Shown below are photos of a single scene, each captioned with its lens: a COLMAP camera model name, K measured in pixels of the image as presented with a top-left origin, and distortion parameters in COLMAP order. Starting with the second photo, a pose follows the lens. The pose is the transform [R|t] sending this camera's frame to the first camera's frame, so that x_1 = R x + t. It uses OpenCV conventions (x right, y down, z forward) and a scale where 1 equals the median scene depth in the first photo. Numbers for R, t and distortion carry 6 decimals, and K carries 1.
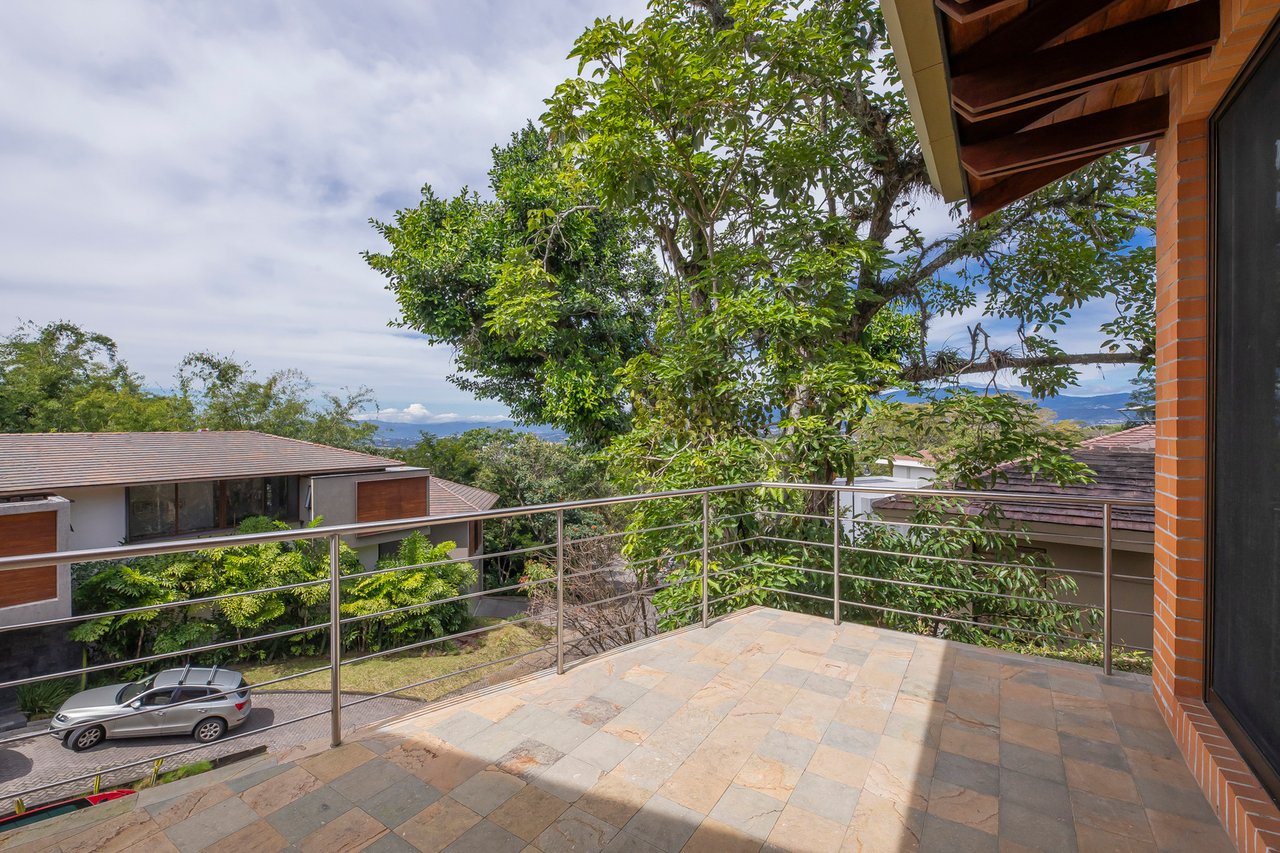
lens RADIAL K [[570.9, 0, 677.2], [0, 570.9, 424.9], [0, 0, 1]] dist [0.002540, -0.002858]
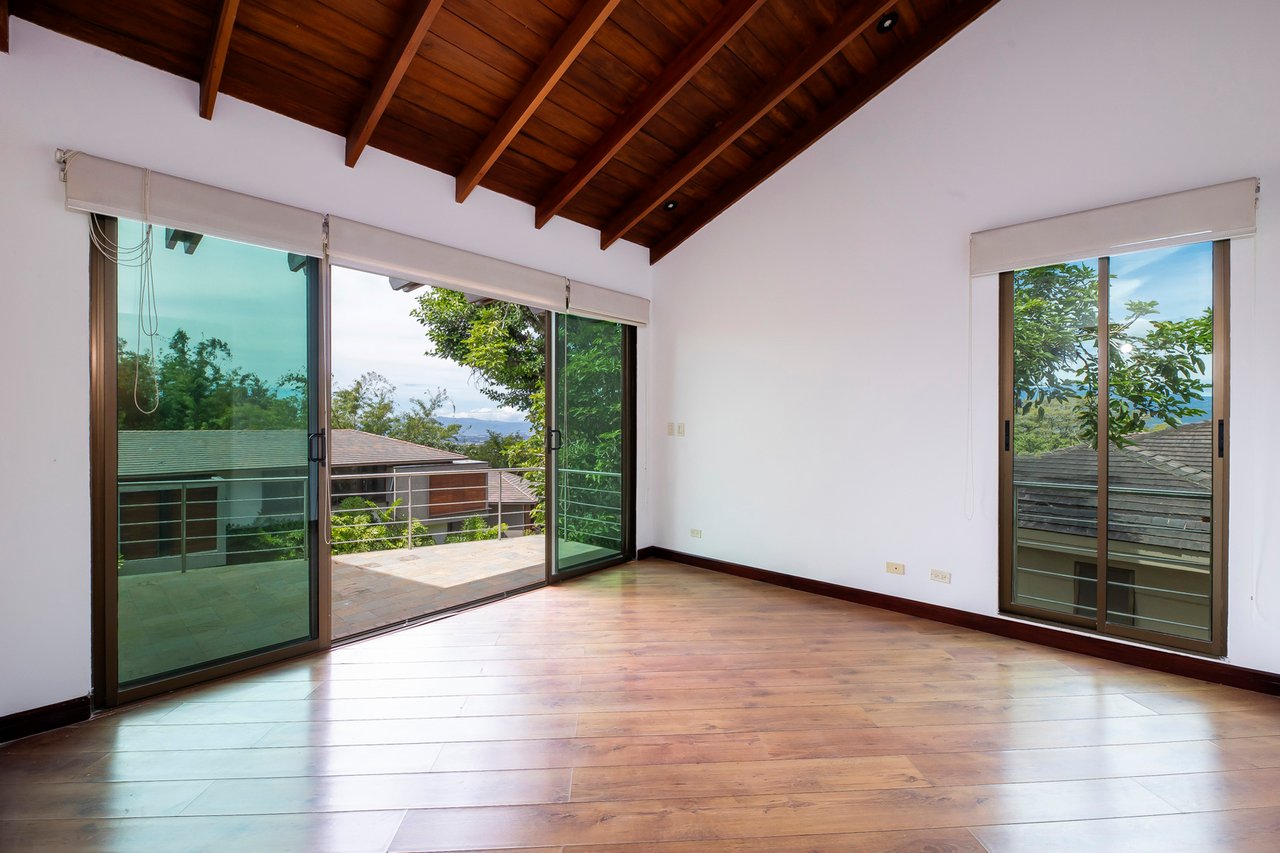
lens RADIAL K [[570.9, 0, 670.6], [0, 570.9, 433.3], [0, 0, 1]] dist [0.002540, -0.002858]
pose [[0.987747, 0.011348, -0.155652, 0.202422], [-0.008861, 0.999822, 0.016659, -0.011108], [0.155814, -0.015076, 0.987671, -0.184646]]
